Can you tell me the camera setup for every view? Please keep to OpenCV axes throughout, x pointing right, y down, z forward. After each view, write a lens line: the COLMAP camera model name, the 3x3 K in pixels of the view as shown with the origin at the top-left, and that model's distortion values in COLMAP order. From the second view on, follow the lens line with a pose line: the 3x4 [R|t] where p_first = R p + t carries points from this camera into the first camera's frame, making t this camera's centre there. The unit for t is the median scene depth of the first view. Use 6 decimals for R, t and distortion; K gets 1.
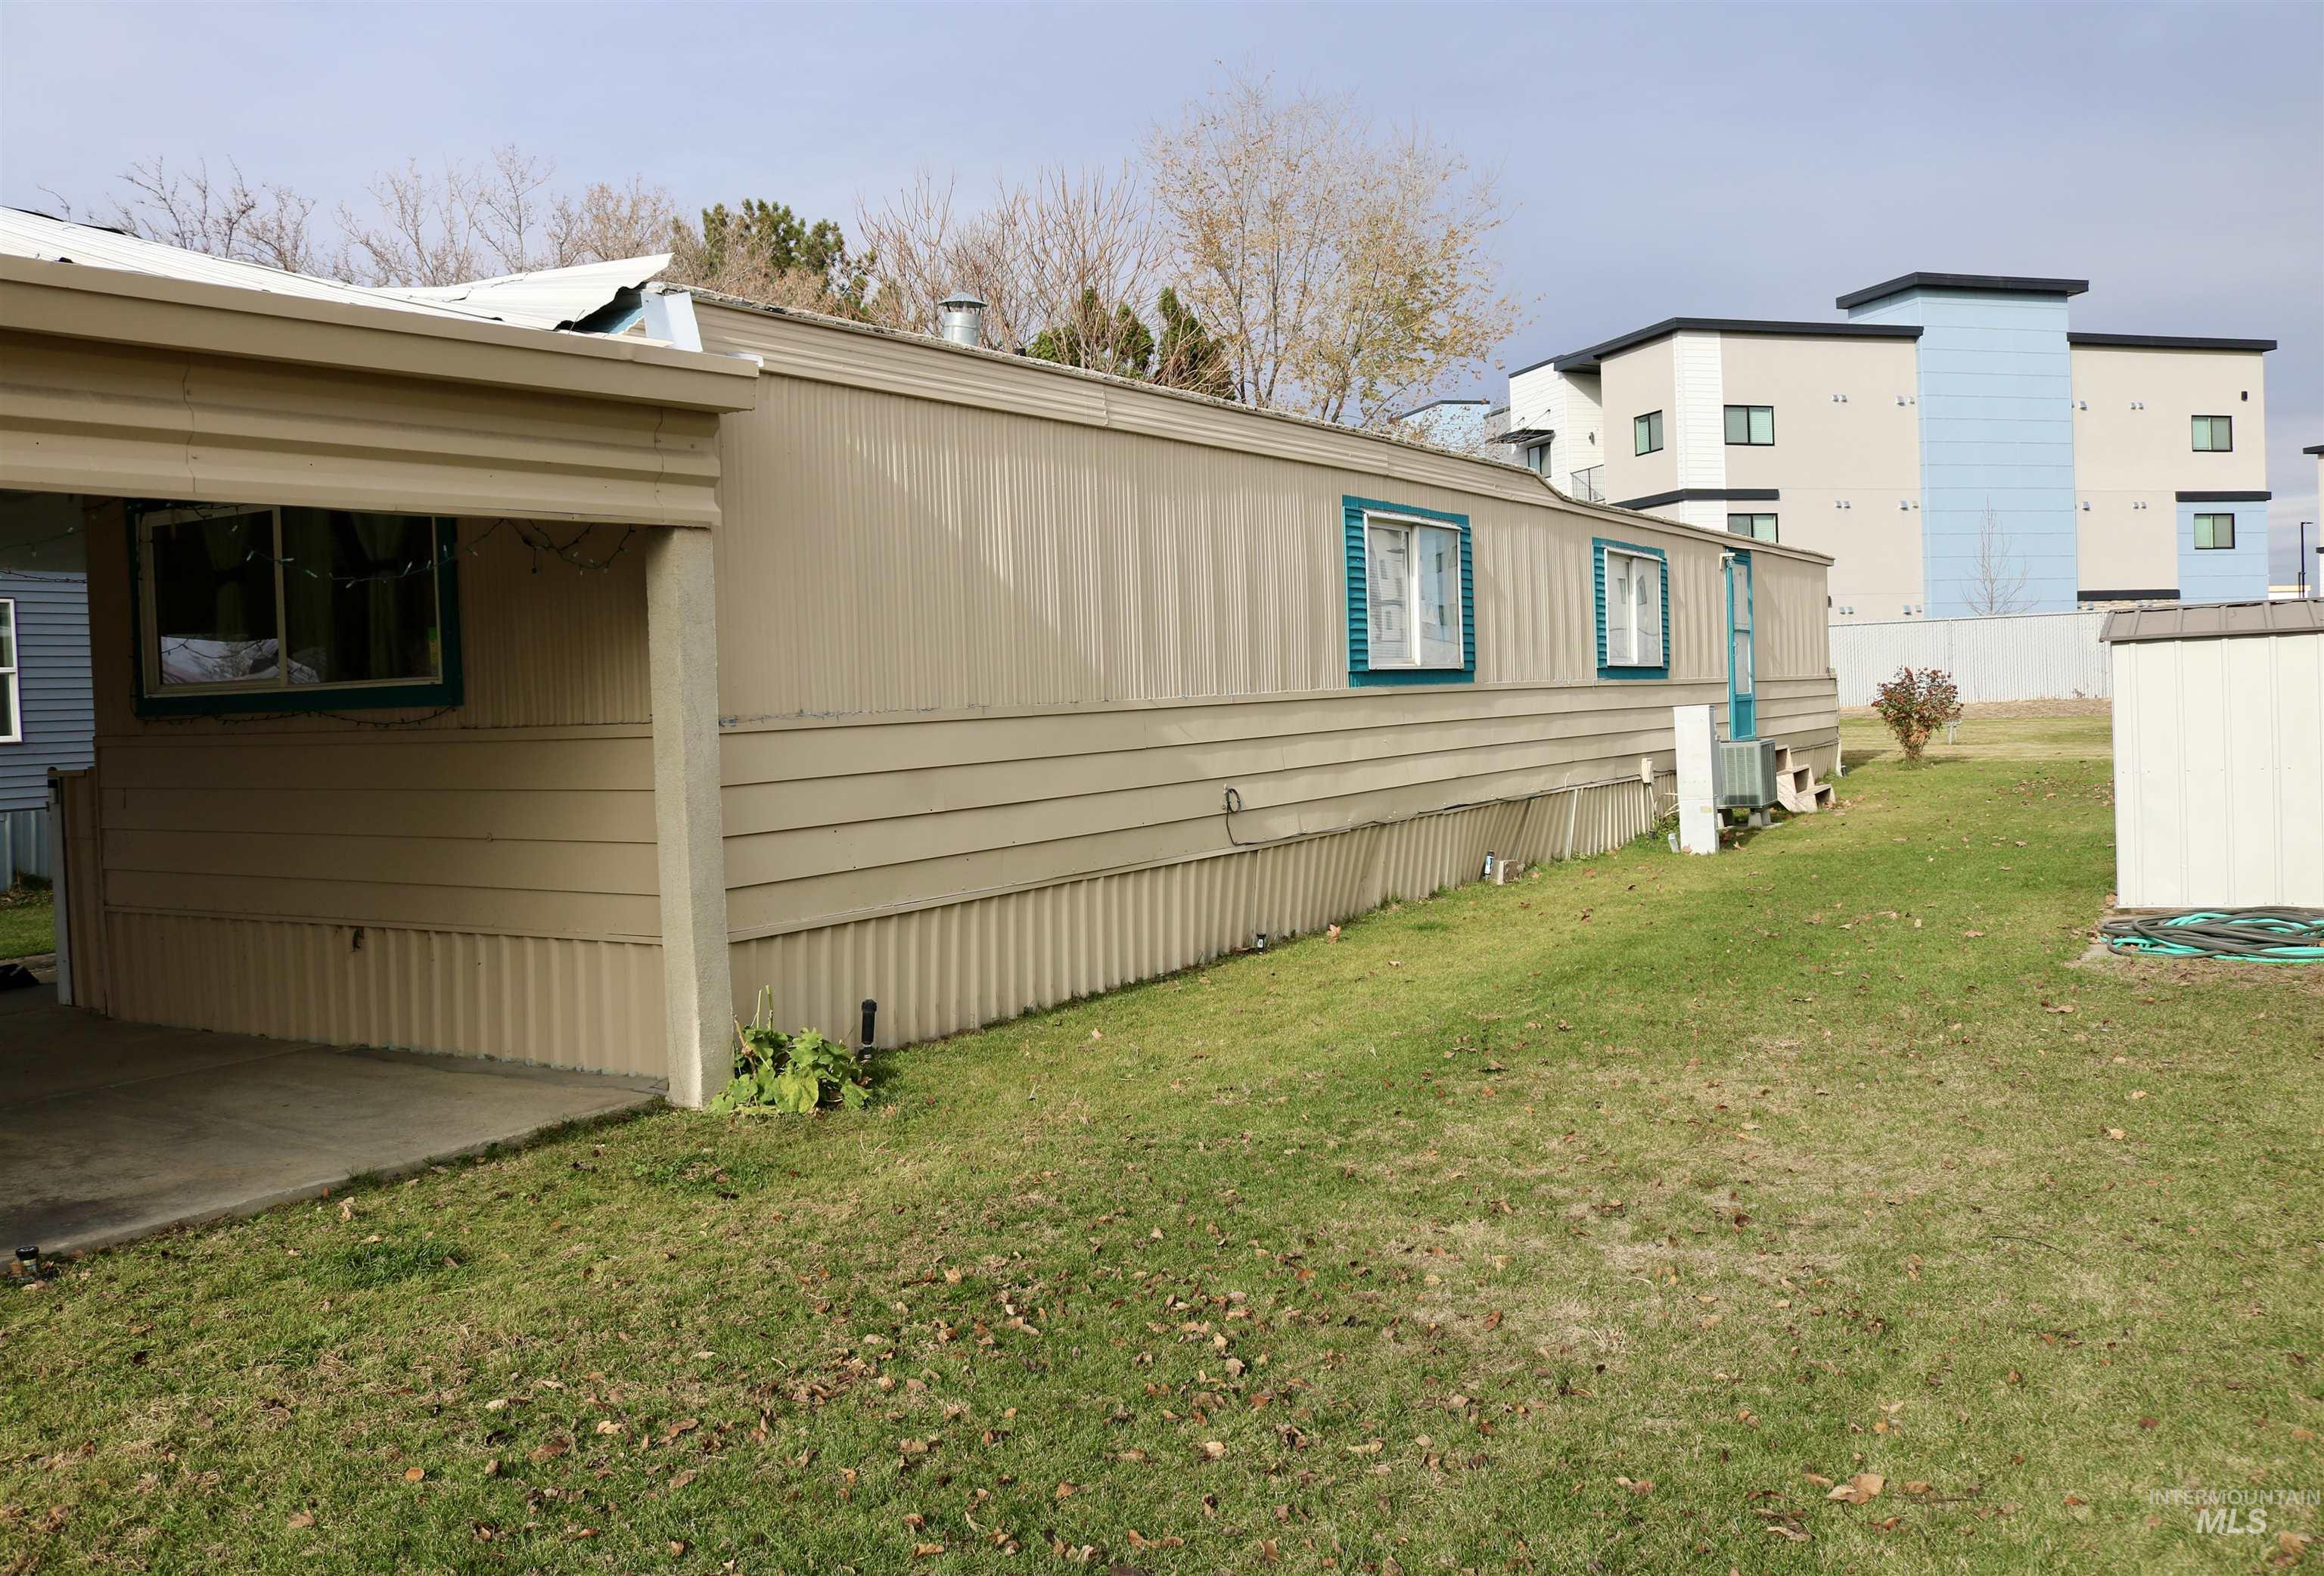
lens RADIAL K [[1833.7, 0, 1226.3], [0, 1833.7, 761.7], [0, 0, 1]] dist [-0.084032, 0.034518]
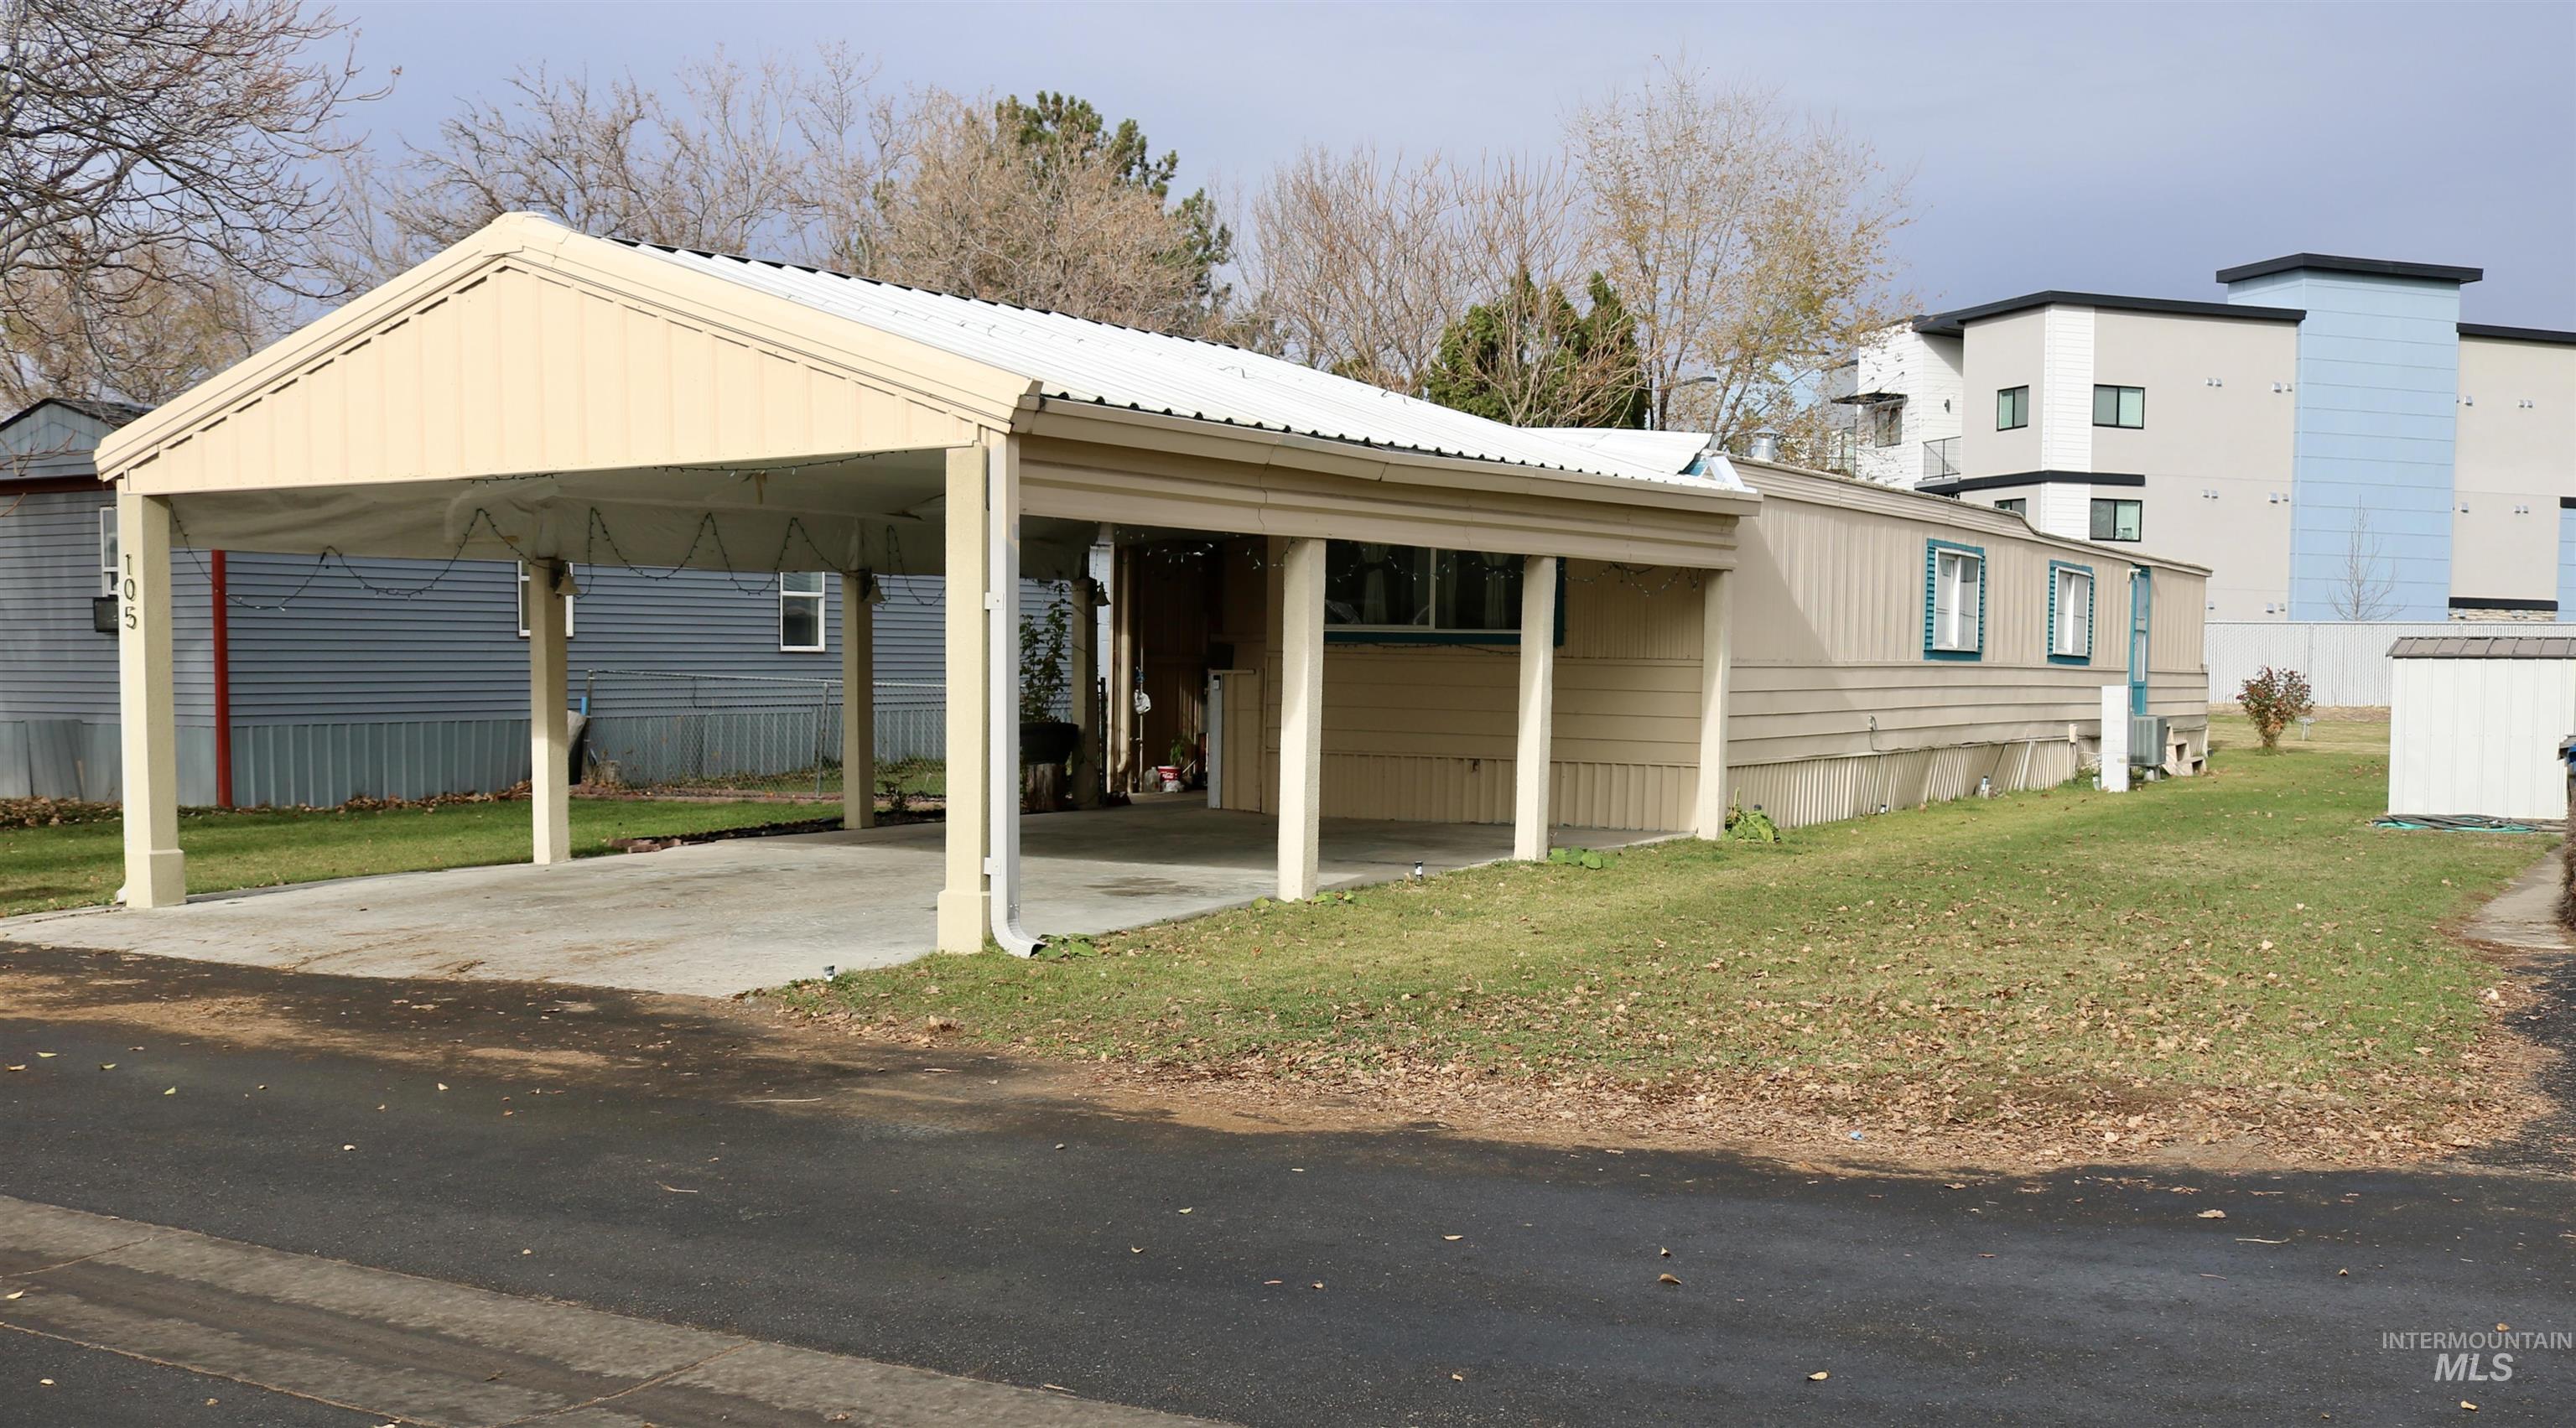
lens RADIAL K [[2420.3, 0, 1419.3], [0, 2420.3, 877.1], [0, 0, 1]] dist [-0.076688, 0.000000]
pose [[0.998571, 0.046655, 0.026056, -0.122499], [-0.047946, 0.997531, 0.051321, 0.017929], [-0.023598, -0.052497, 0.998342, -0.319664]]
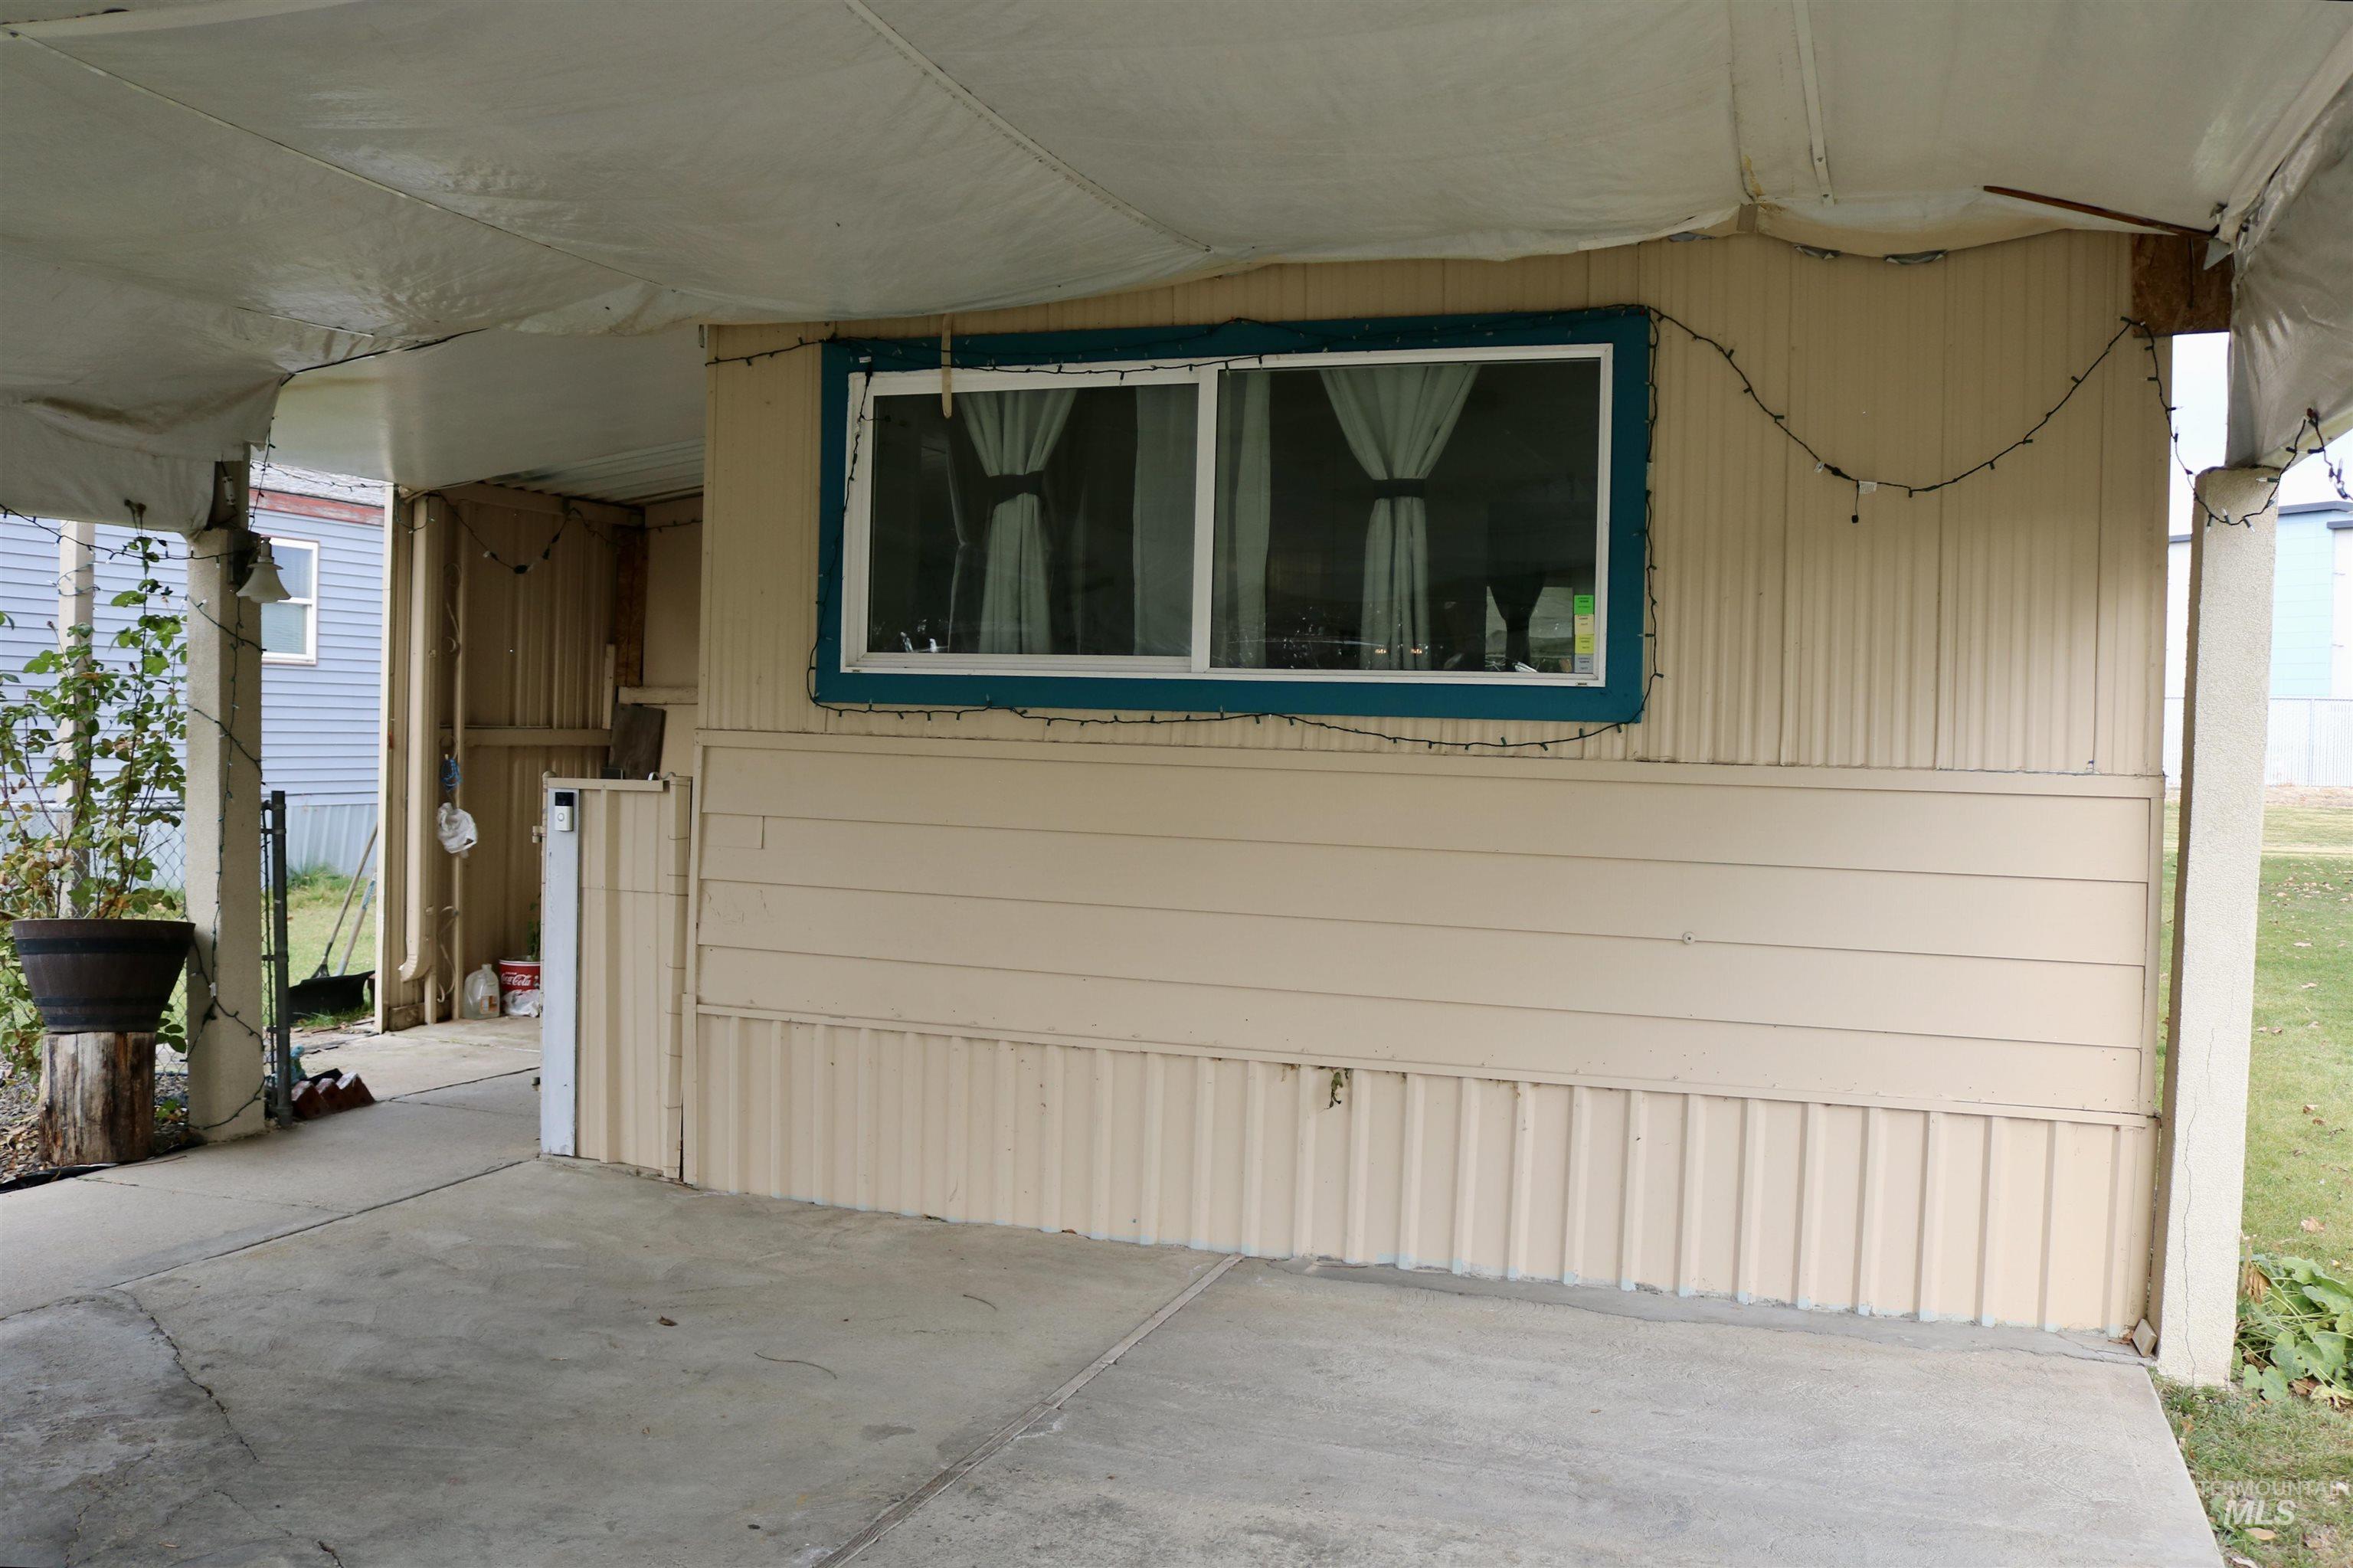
lens RADIAL K [[2012.8, 0, 1169.6], [0, 2012.8, 792.7], [0, 0, 1]] dist [-0.106996, 0.072984]
pose [[0.986964, 0.053353, 0.151842, -0.132005], [-0.052223, 0.998570, -0.011419, 0.001742], [-0.152234, 0.003340, 0.988339, 0.066071]]
